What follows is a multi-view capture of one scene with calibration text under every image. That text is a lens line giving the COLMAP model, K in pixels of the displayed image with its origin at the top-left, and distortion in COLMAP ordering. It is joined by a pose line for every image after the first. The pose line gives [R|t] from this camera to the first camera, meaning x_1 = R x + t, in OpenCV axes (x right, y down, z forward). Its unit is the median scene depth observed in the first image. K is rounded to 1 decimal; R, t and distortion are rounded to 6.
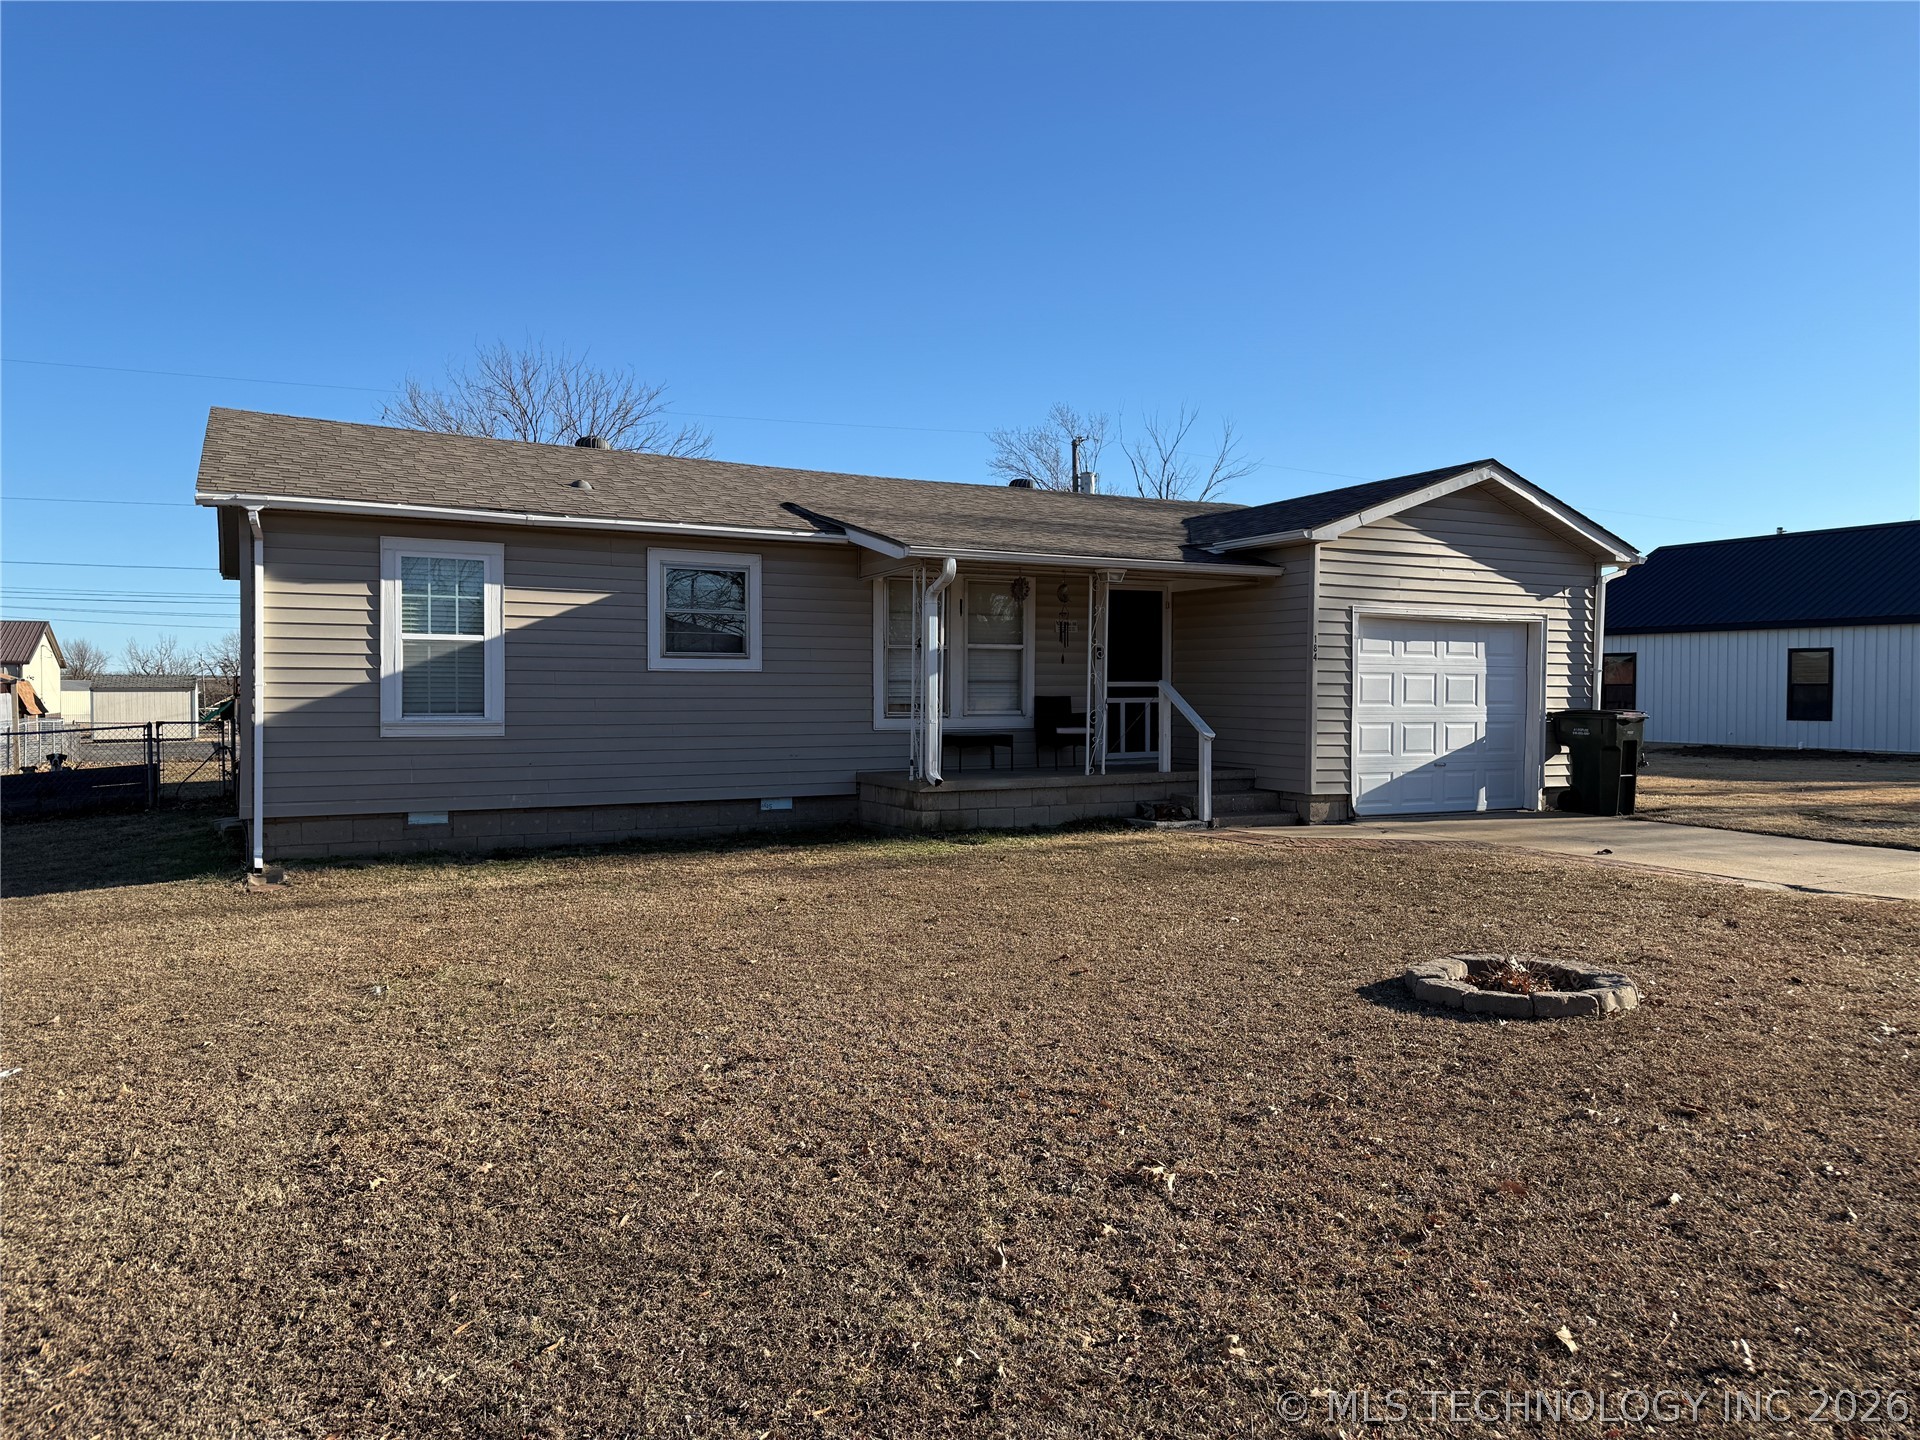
lens RADIAL K [[1325.9, 0, 960.0], [0, 1325.9, 720.0], [0, 0, 1]] dist [0.076511, -0.000752]
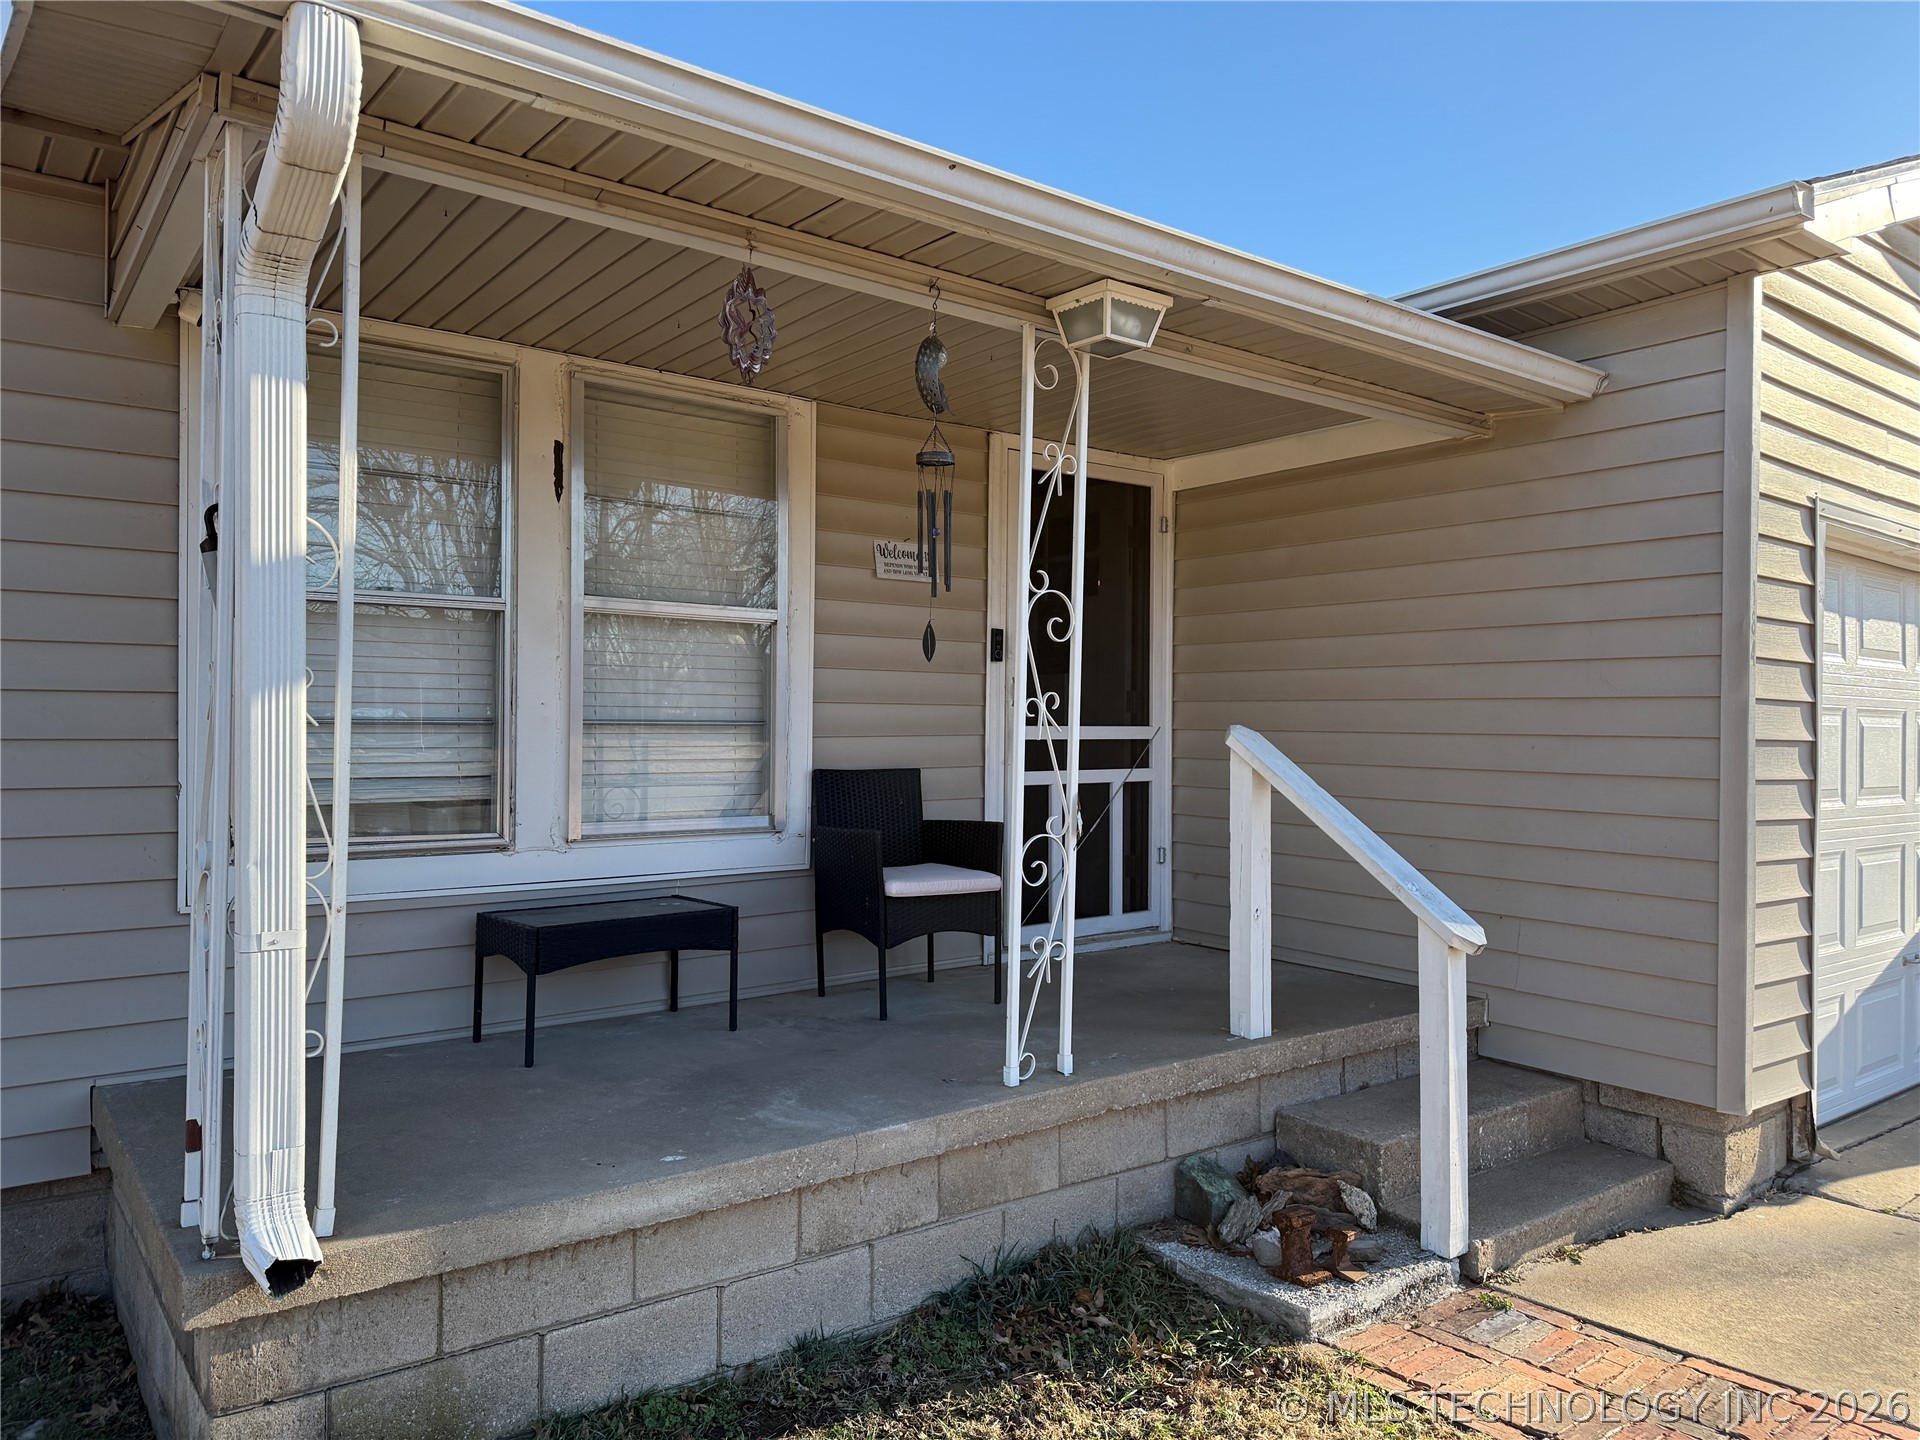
lens RADIAL K [[1325.9, 0, 960.0], [0, 1325.9, 720.0], [0, 0, 1]] dist [0.076511, -0.000752]
pose [[0.985026, 0.009892, 0.172121, 0.038647], [-0.006107, 0.999728, -0.022506, -0.024511], [-0.172297, 0.021118, 0.984819, 0.726202]]
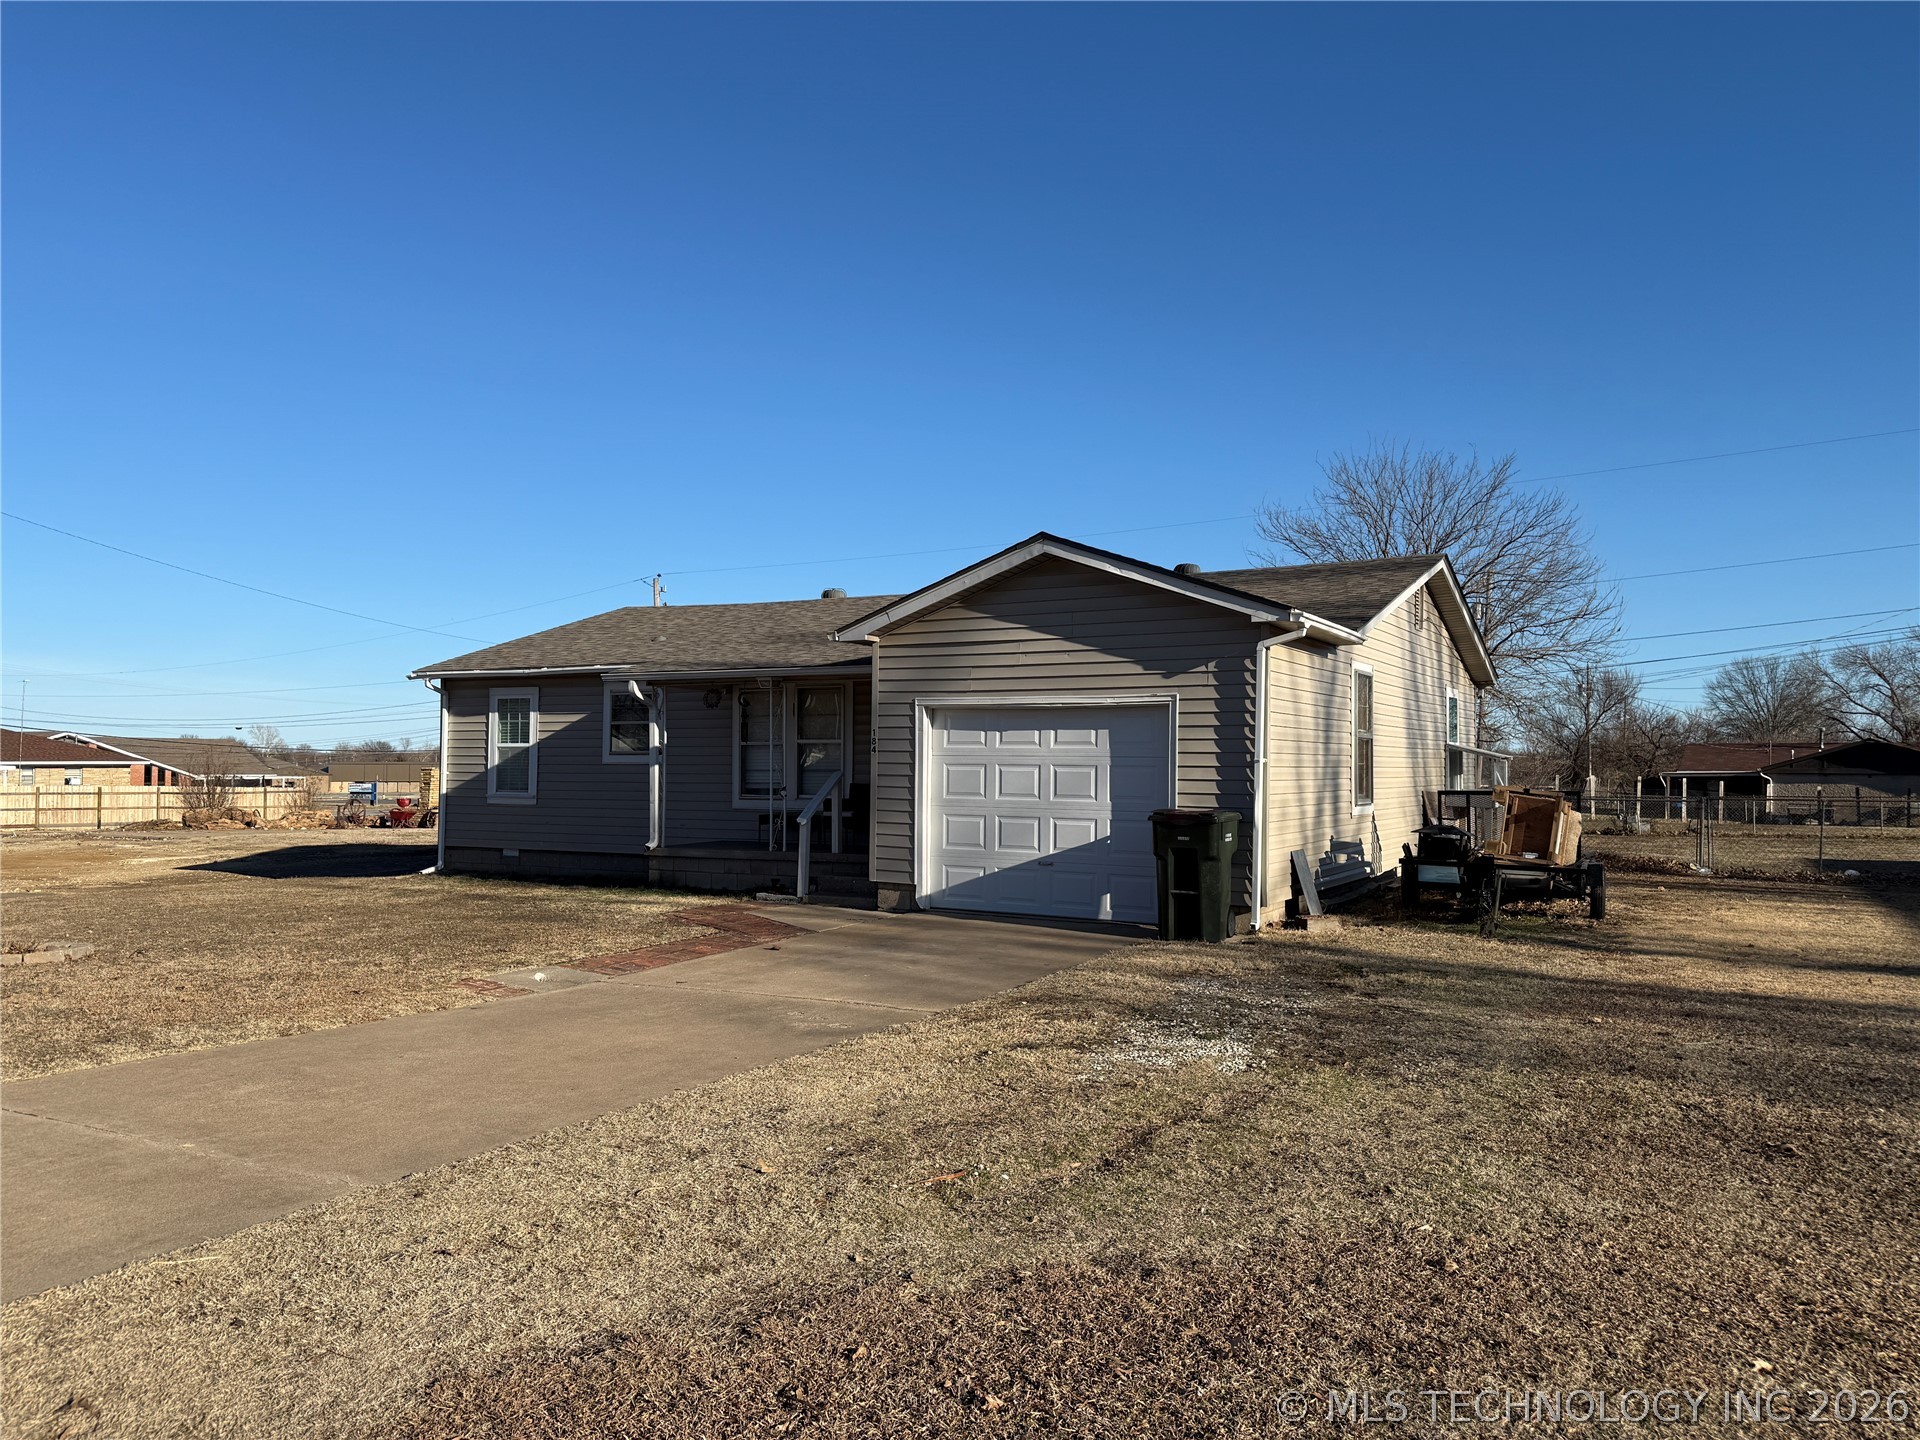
lens RADIAL K [[1325.9, 0, 960.0], [0, 1325.9, 720.0], [0, 0, 1]] dist [0.076511, -0.000752]
pose [[0.553291, -0.028176, -0.832512, 1.163629], [-0.022261, 0.998571, -0.048591, -0.021012], [0.832691, 0.045417, 0.551873, 0.474837]]
